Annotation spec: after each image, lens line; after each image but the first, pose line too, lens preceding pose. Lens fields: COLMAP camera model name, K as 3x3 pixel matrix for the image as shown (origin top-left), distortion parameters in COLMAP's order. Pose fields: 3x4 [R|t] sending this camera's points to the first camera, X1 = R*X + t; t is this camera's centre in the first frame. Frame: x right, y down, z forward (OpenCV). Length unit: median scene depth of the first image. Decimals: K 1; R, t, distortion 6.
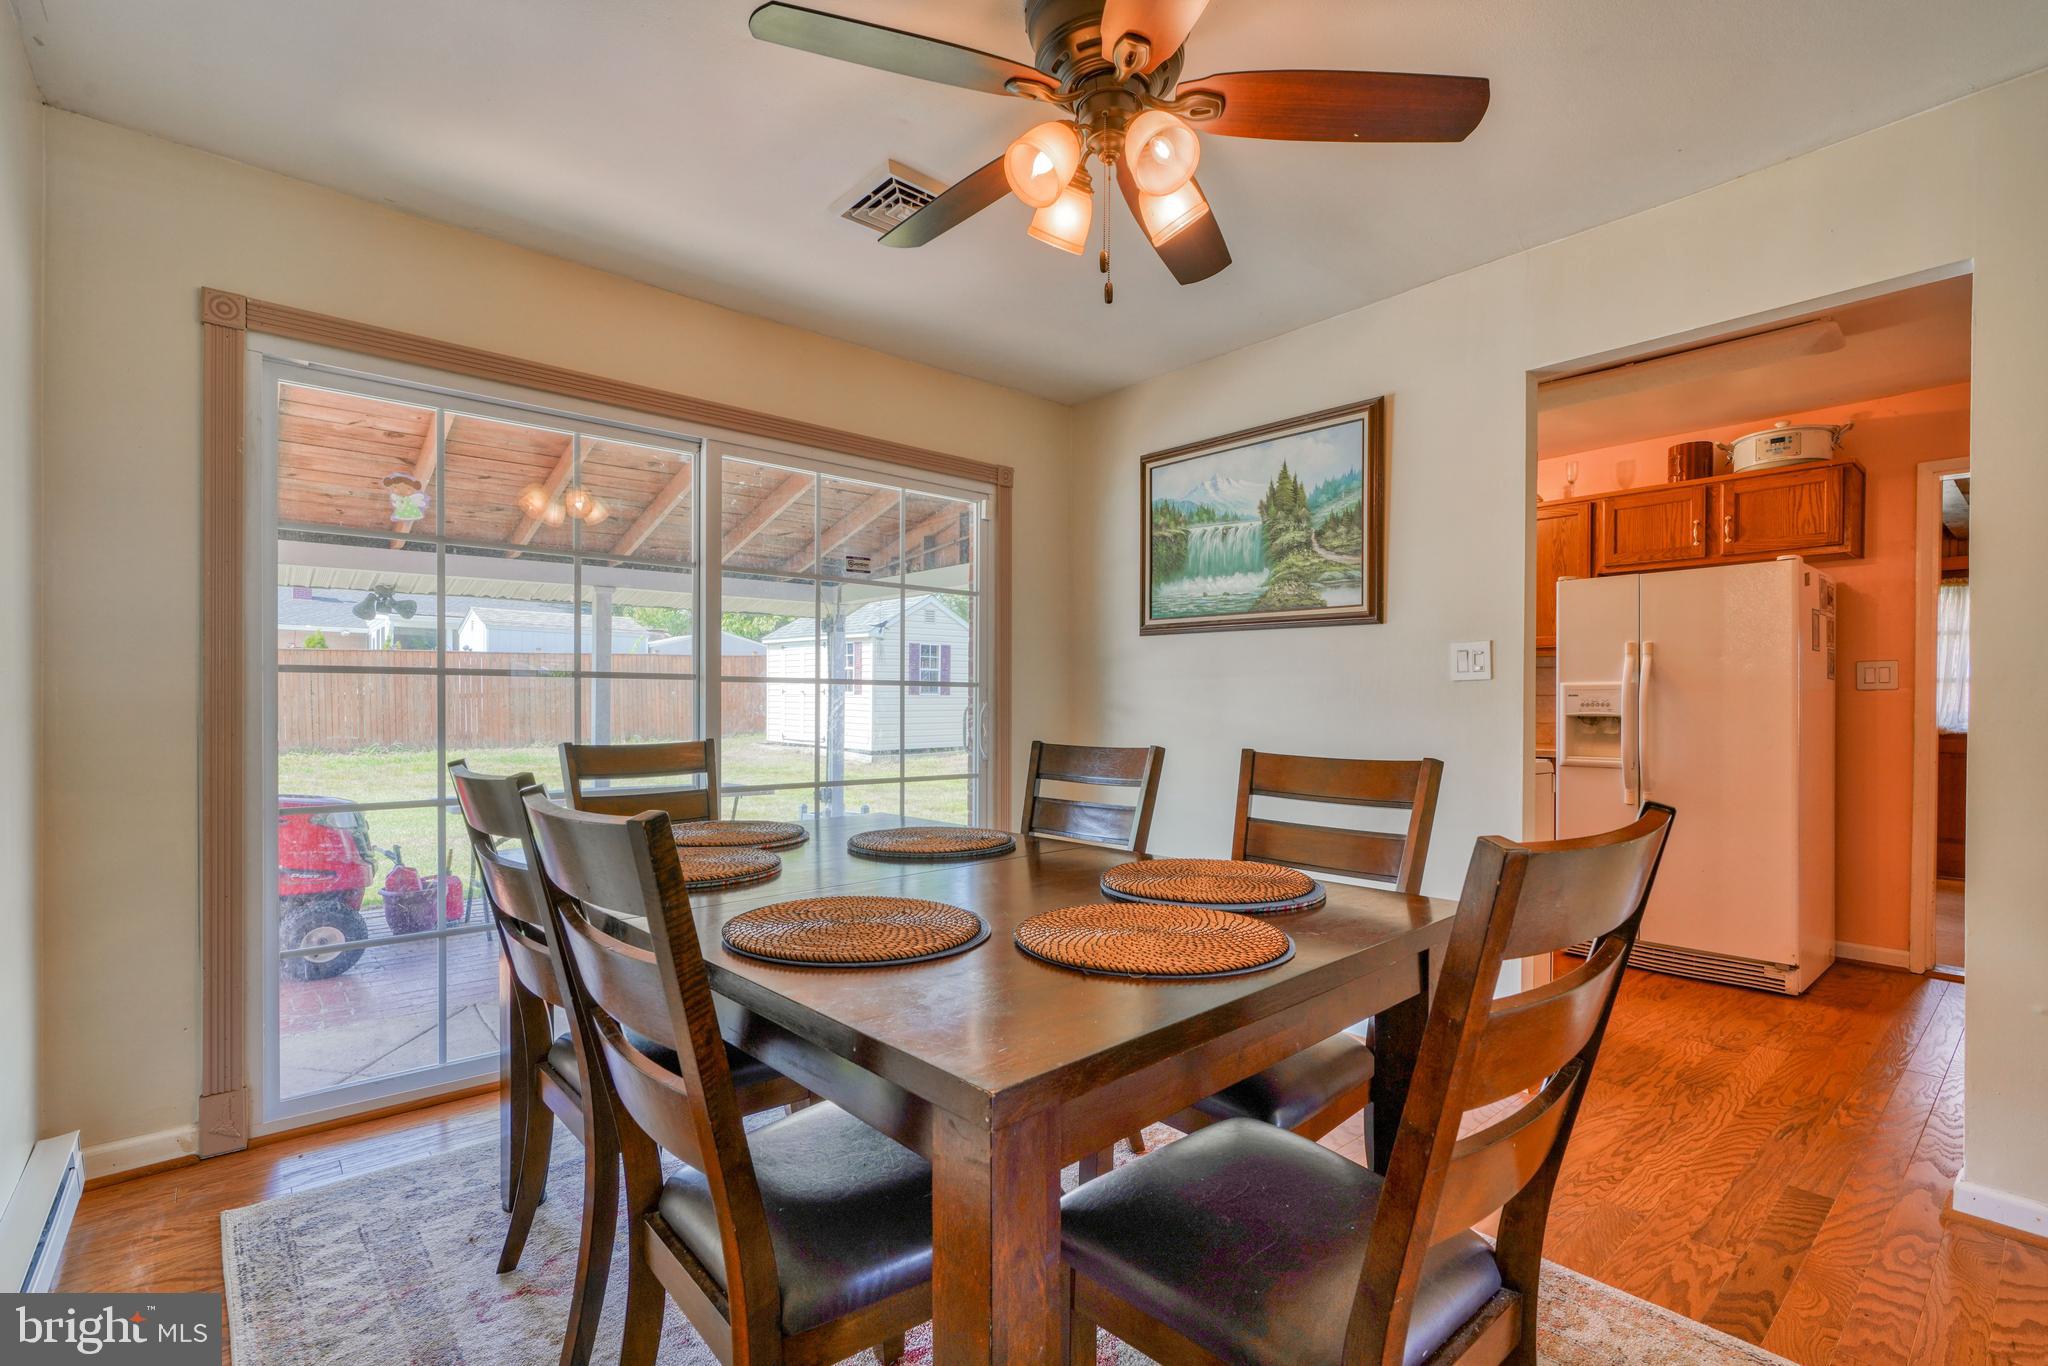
lens RADIAL K [[933.9, 0, 1005.7], [0, 933.9, 707.6], [0, 0, 1]] dist [-0.010366, 0.005626]
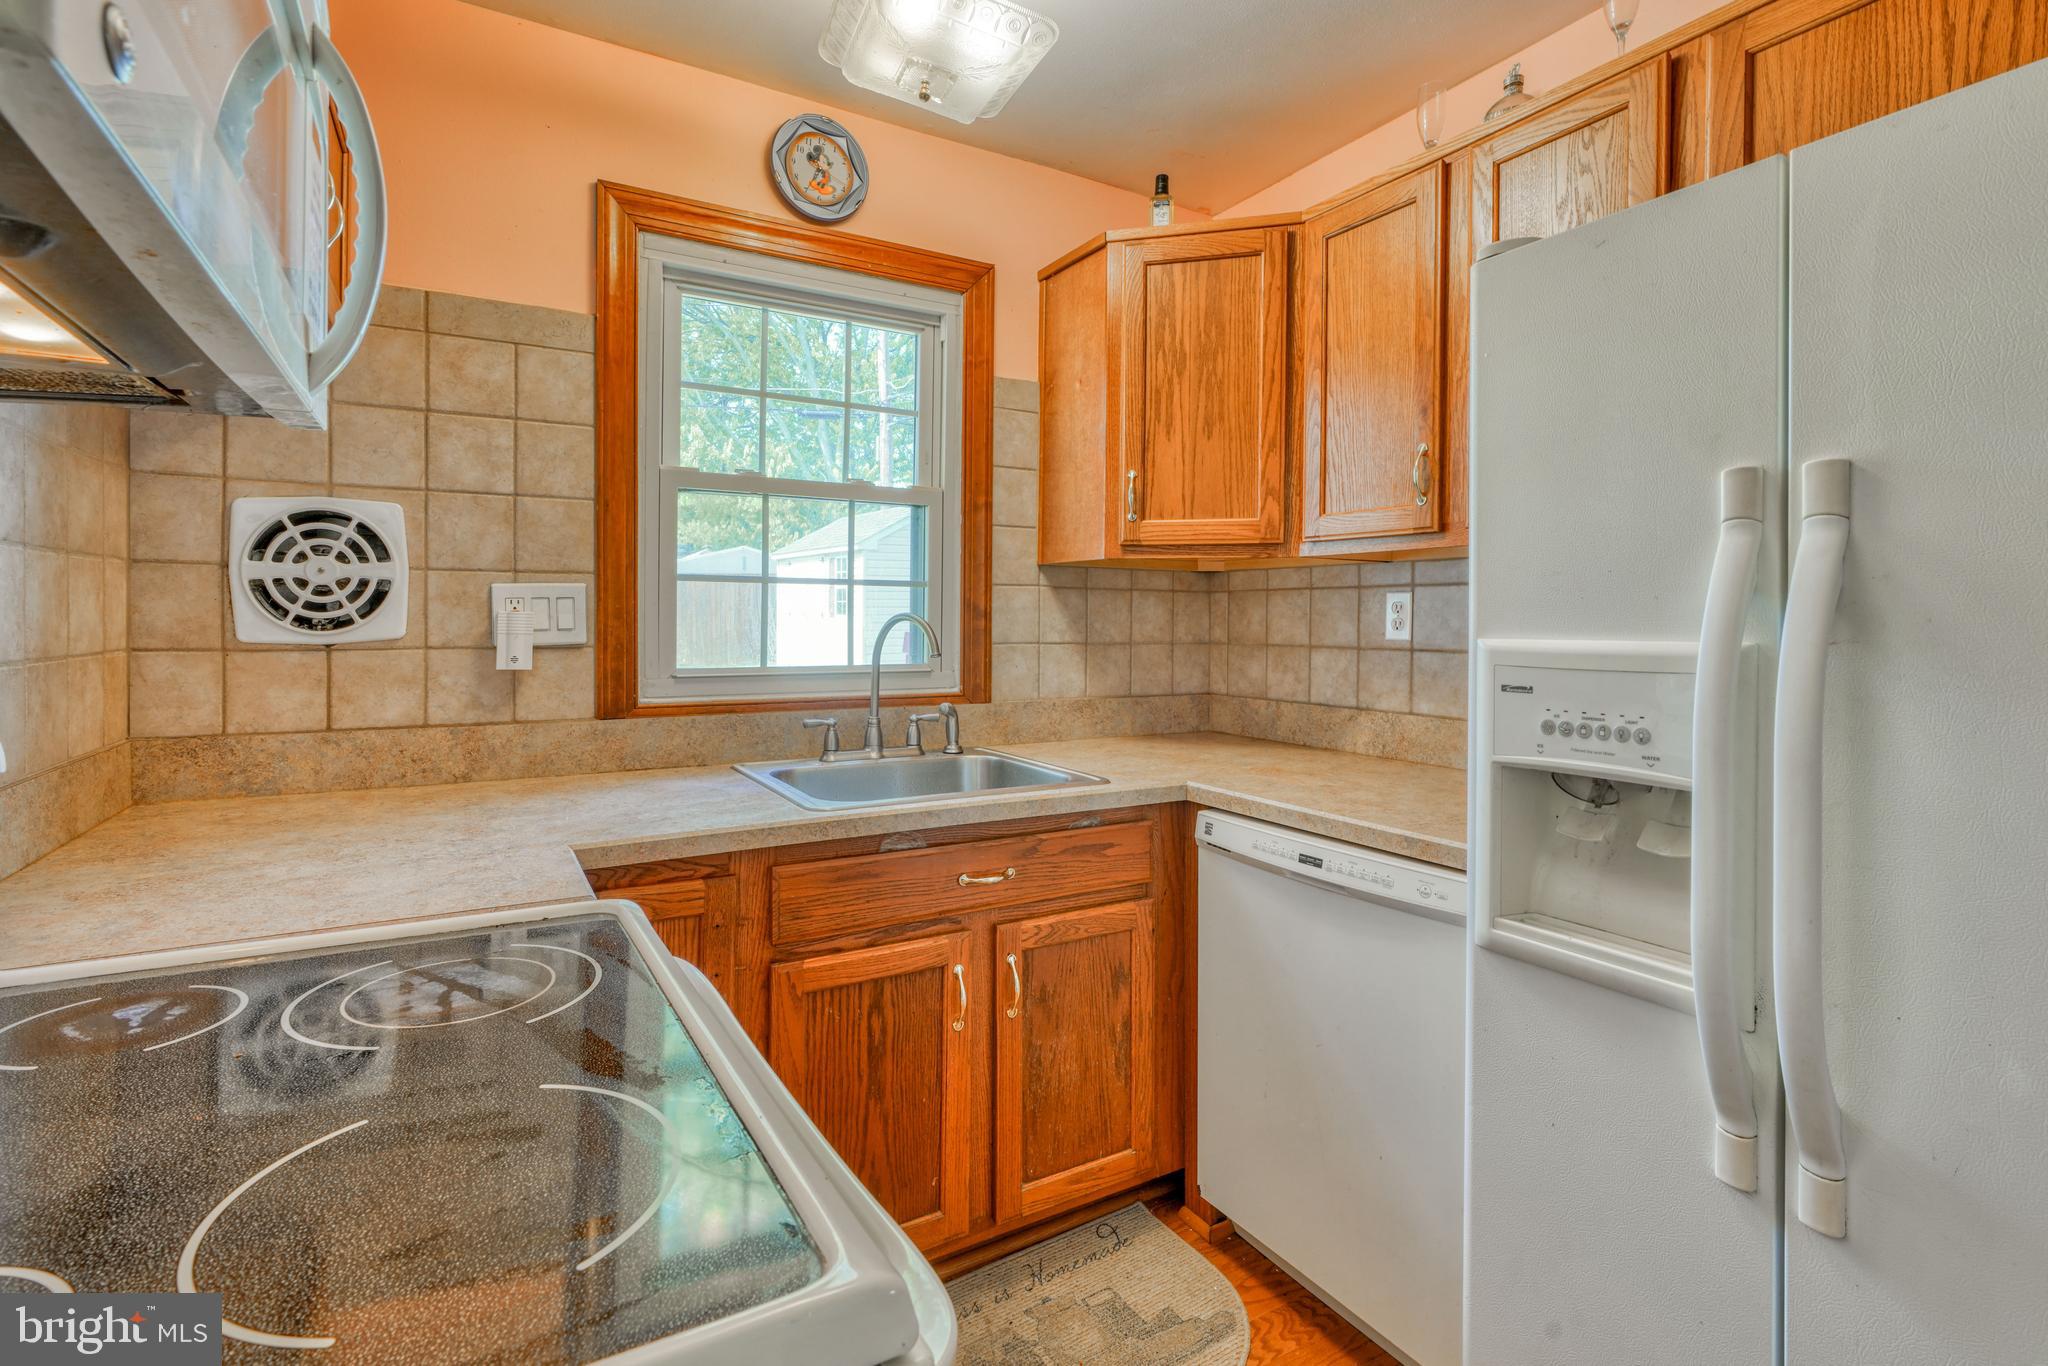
lens RADIAL K [[933.9, 0, 1012.4], [0, 933.9, 629.4], [0, 0, 1]] dist [-0.010366, 0.005626]
pose [[0.982703, 0.000050, -0.185186, 0.603583], [0.000590, 0.999994, 0.003396, -0.035354], [0.185185, -0.003446, 0.982698, 0.834802]]
